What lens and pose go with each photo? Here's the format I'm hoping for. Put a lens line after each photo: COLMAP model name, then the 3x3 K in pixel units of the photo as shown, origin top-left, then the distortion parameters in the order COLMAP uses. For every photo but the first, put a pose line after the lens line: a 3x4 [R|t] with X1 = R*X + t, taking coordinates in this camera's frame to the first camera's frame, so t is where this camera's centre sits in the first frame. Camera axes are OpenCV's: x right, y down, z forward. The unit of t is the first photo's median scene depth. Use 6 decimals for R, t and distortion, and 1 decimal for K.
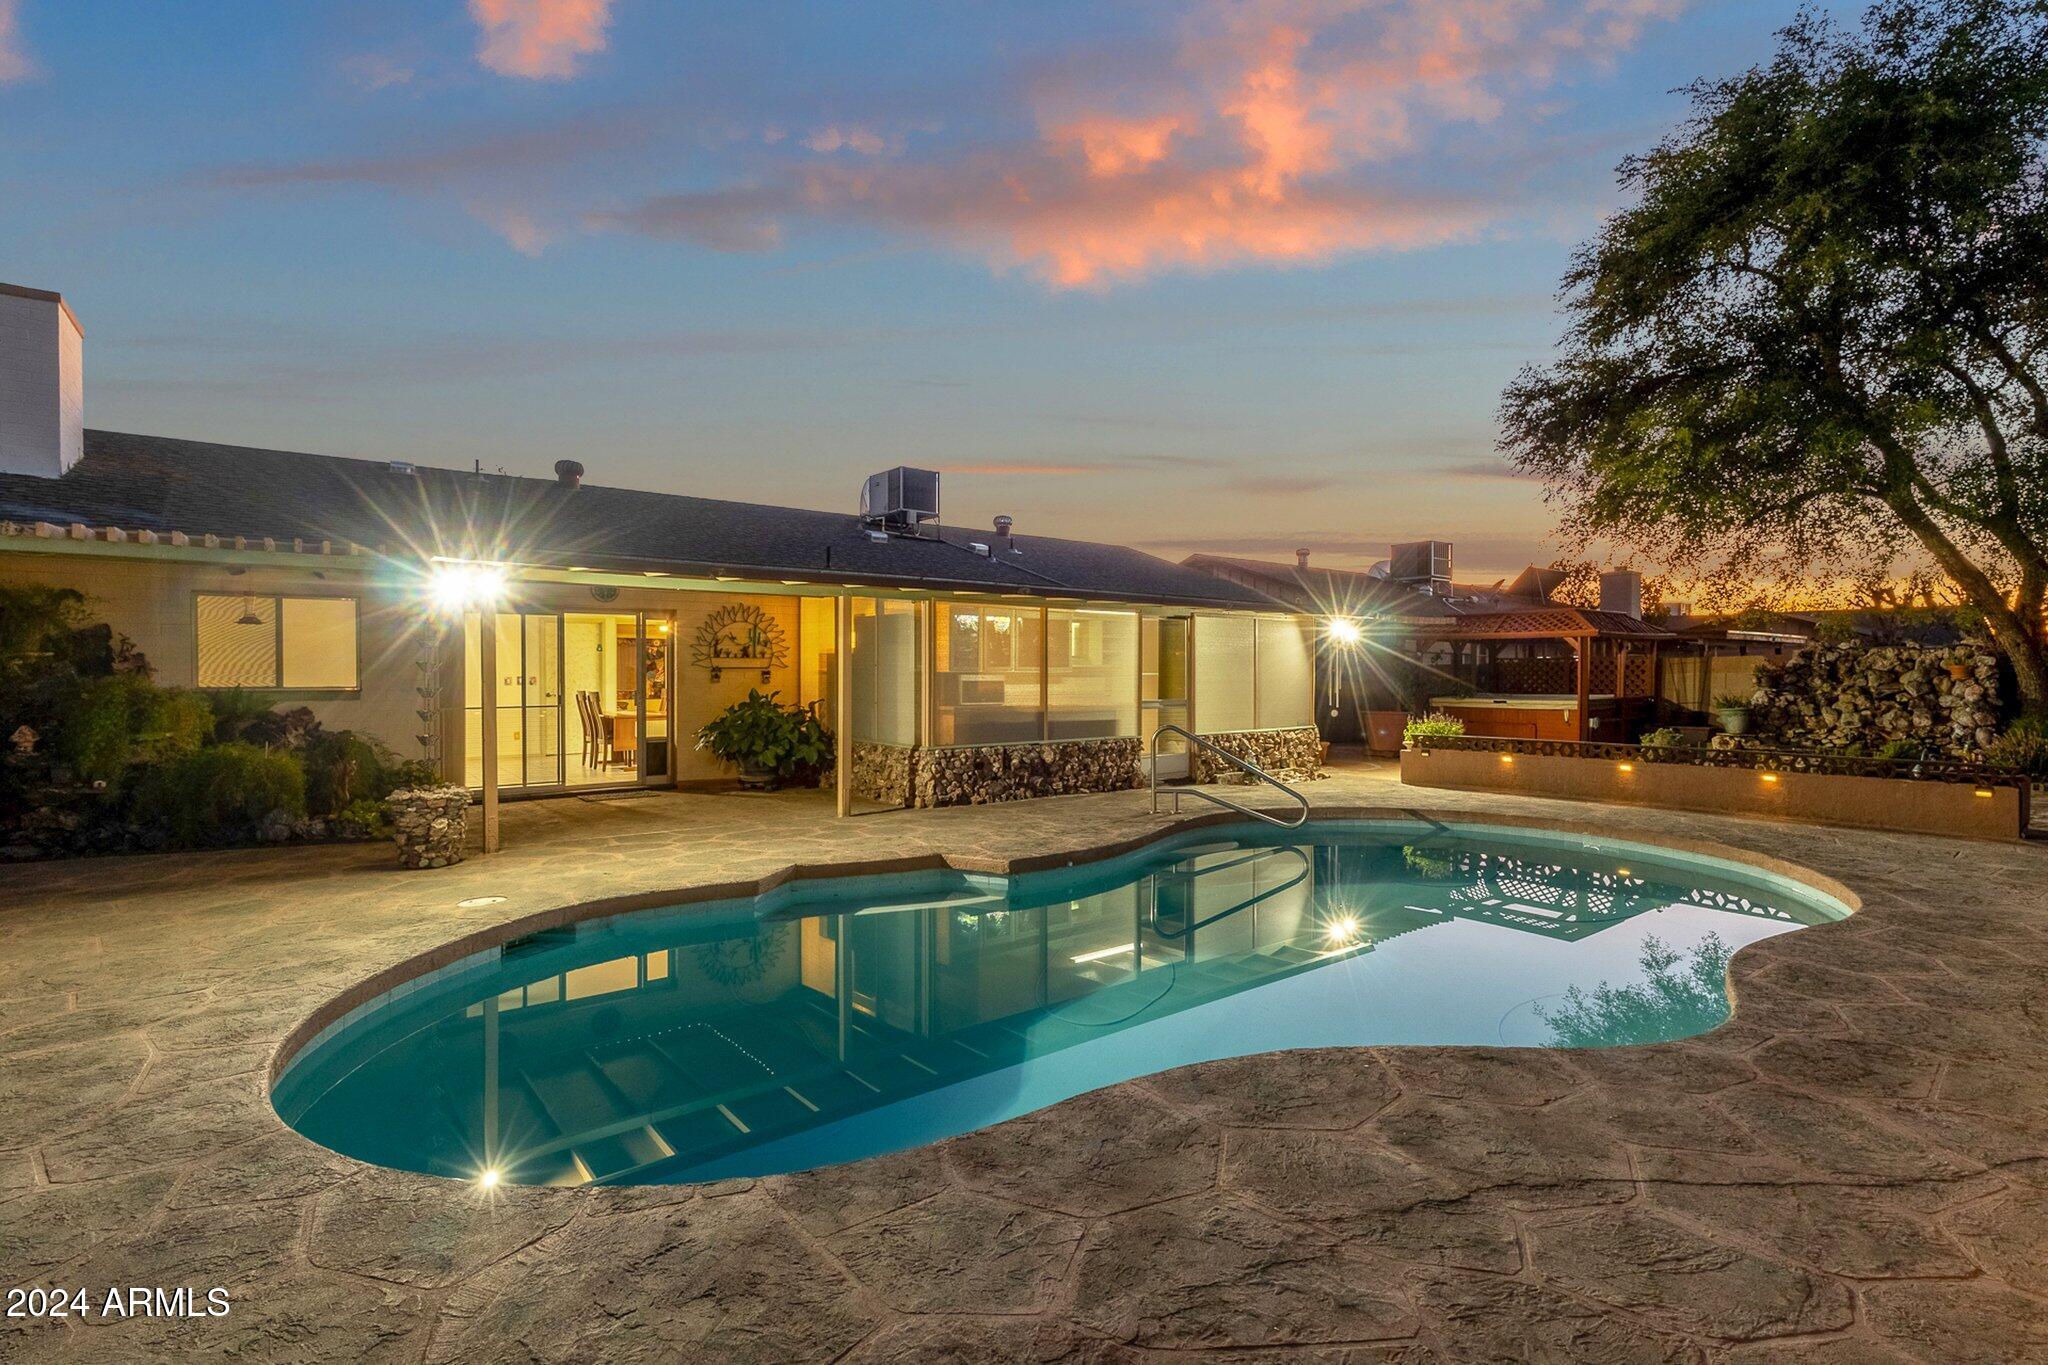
lens RADIAL K [[940.7, 0, 1017.9], [0, 940.7, 683.7], [0, 0, 1]] dist [0.007966, -0.000700]
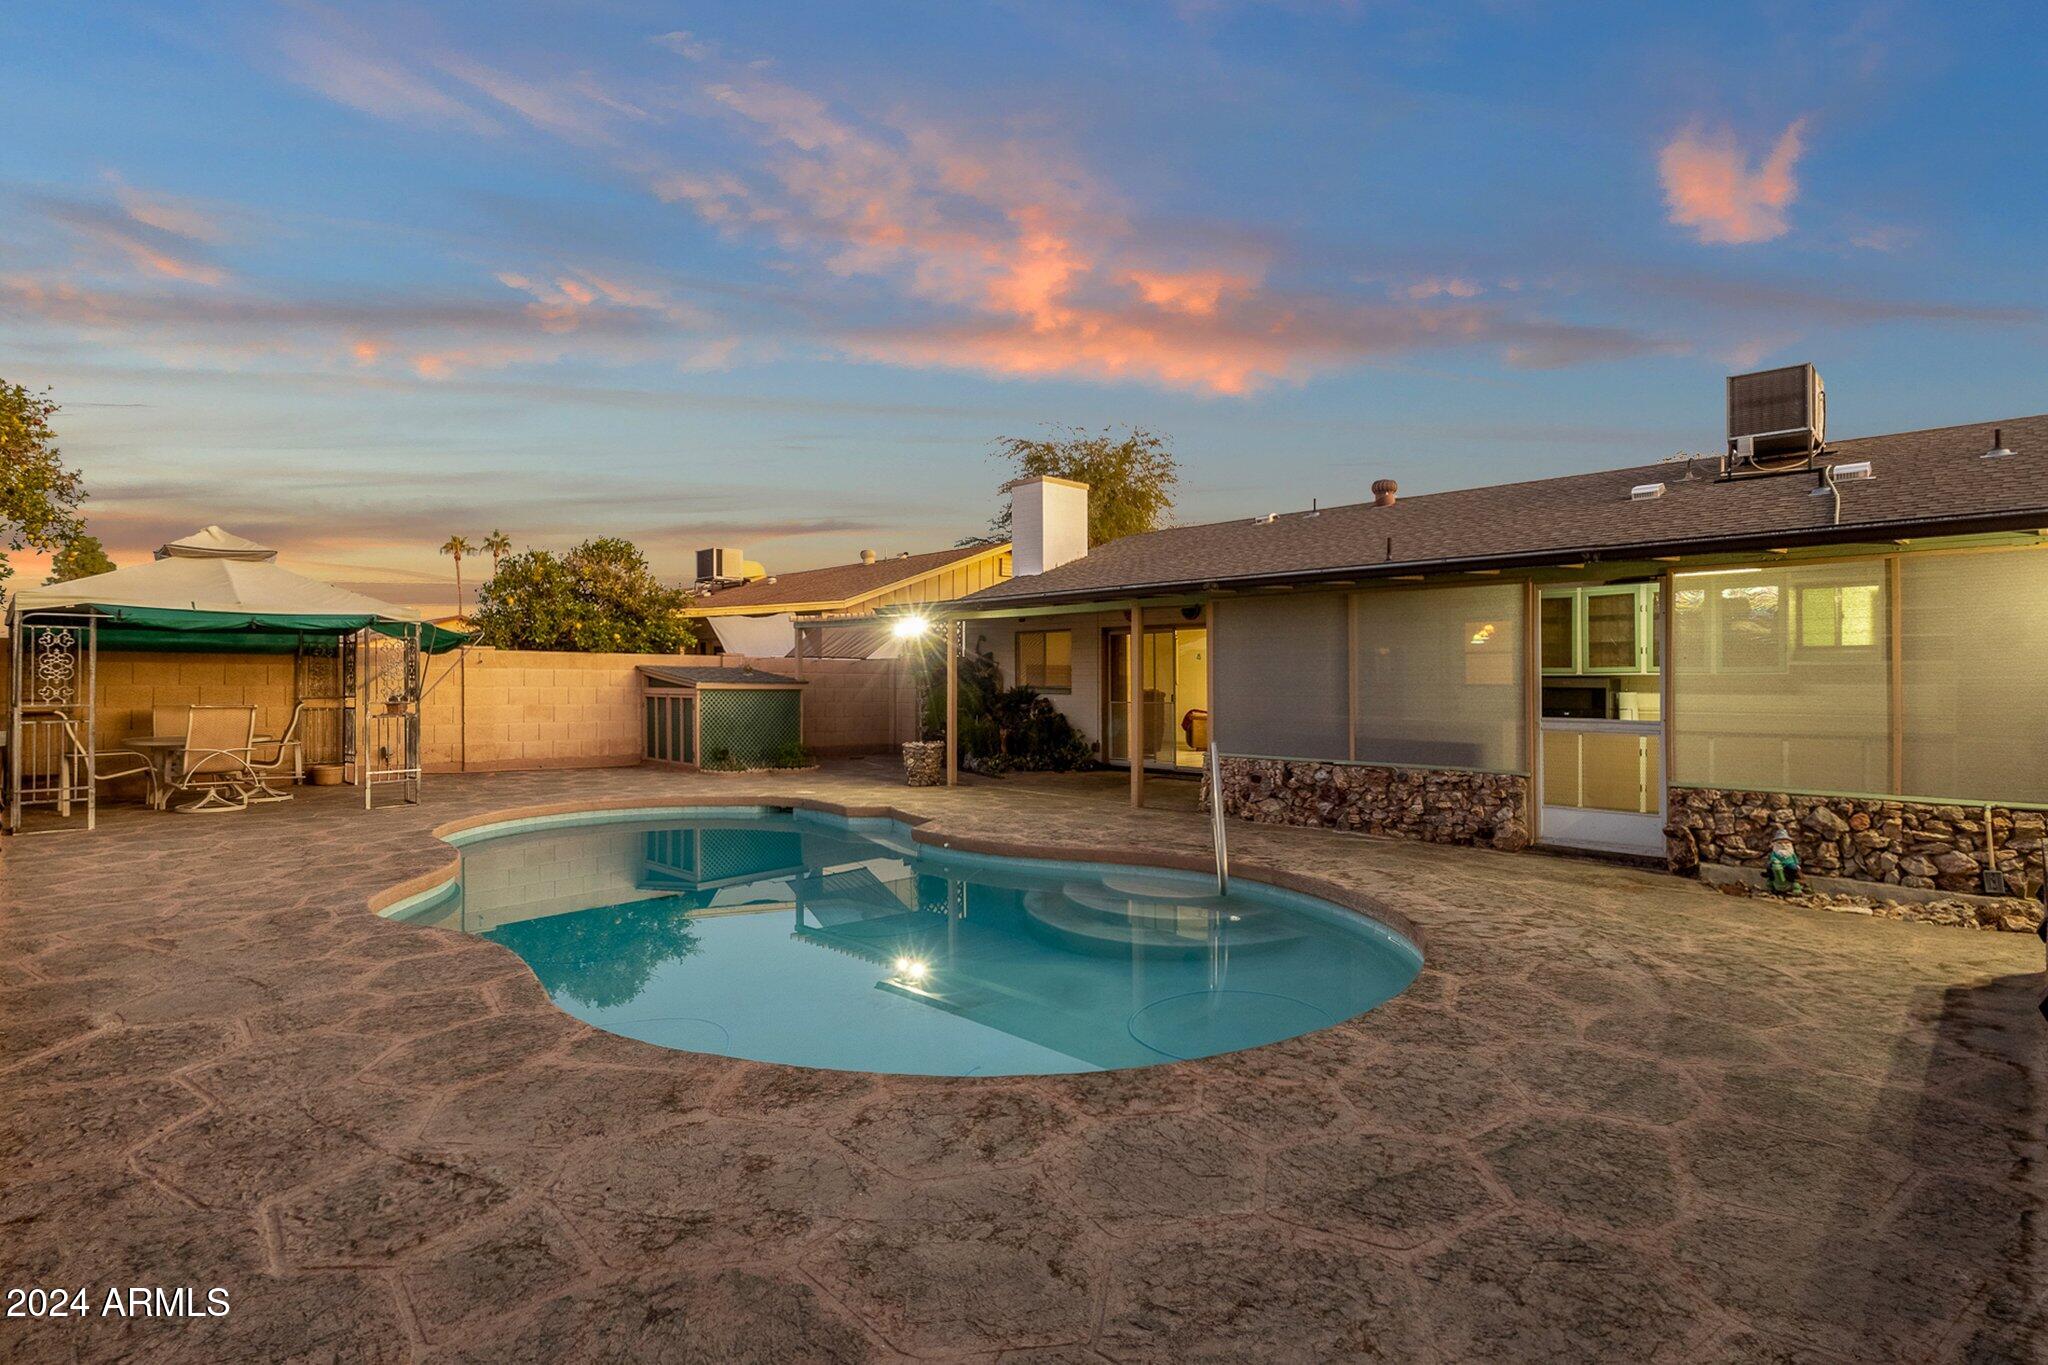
lens RADIAL K [[999.1, 0, 1021.2], [0, 999.1, 673.4], [0, 0, 1]] dist [-0.001324, 0.000665]
pose [[0.132038, -0.005483, -0.991230, 0.812459], [-0.009865, 0.999928, -0.006845, -0.004764], [0.991196, 0.010682, 0.131974, 0.599707]]
